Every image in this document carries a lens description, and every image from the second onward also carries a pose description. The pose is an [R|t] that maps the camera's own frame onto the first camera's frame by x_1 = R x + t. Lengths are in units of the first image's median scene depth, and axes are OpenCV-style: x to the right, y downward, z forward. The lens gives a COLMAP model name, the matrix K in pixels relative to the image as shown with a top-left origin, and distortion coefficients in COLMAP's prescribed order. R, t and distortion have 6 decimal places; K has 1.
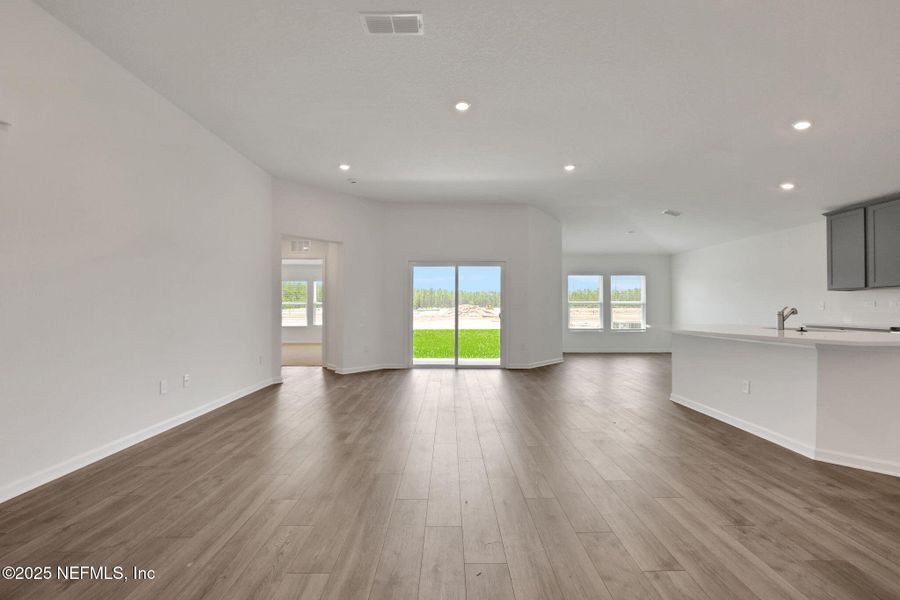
lens RADIAL K [[383.3, 0, 453.4], [0, 383.3, 297.2], [0, 0, 1]] dist [0.001316, 0.000025]
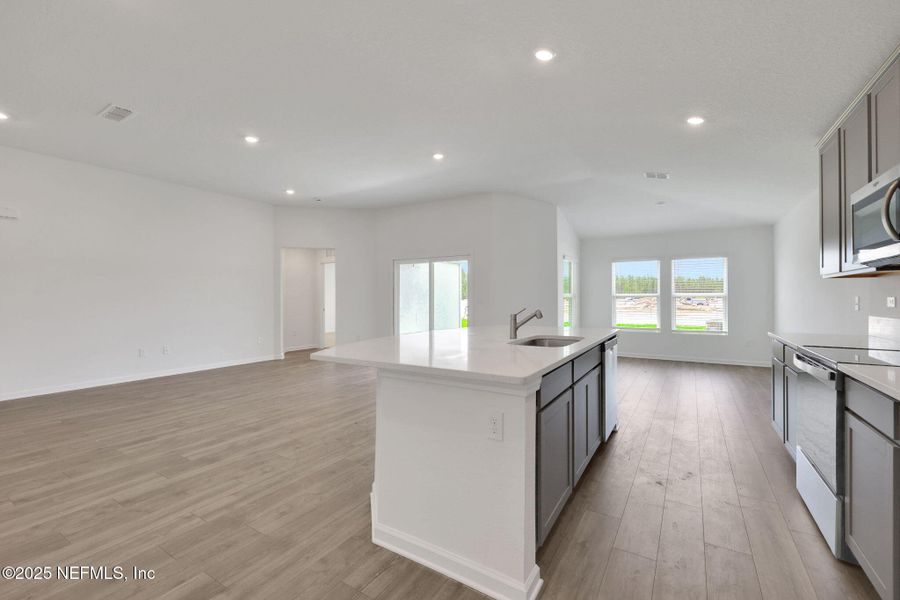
lens RADIAL K [[383.3, 0, 453.4], [0, 383.3, 297.2], [0, 0, 1]] dist [0.001316, 0.000025]
pose [[0.841988, -0.004349, -0.539479, 0.612578], [0.018016, 0.999636, 0.020059, -0.006678], [0.539196, -0.026609, 0.841760, 0.163802]]
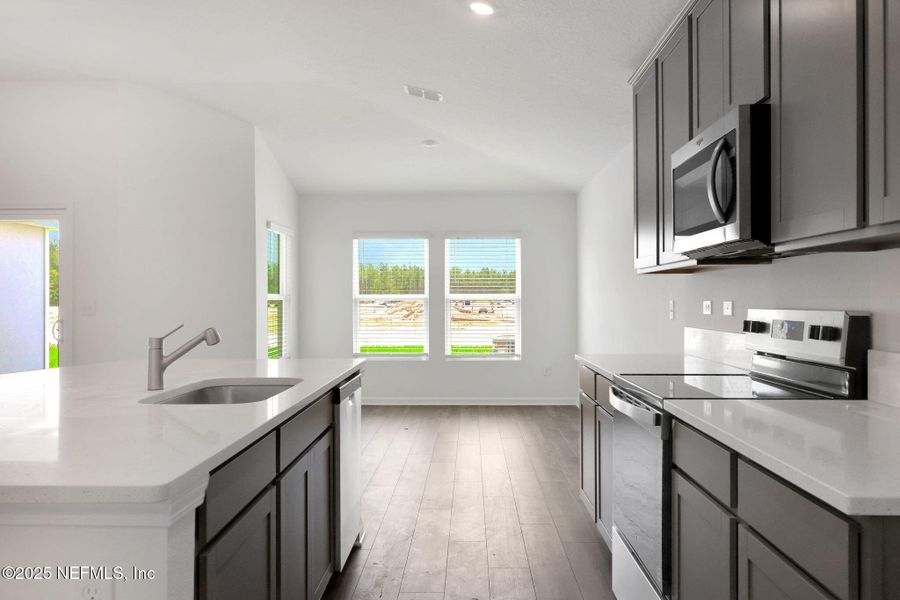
lens RADIAL K [[684.6, 0, 452.4], [0, 684.6, 296.8], [0, 0, 1]] dist [0.000718, 0.002801]
pose [[0.999364, -0.004005, -0.035444, 0.600689], [0.004794, 0.999742, 0.022201, -0.006260], [0.035346, -0.022357, 0.999125, 0.242923]]
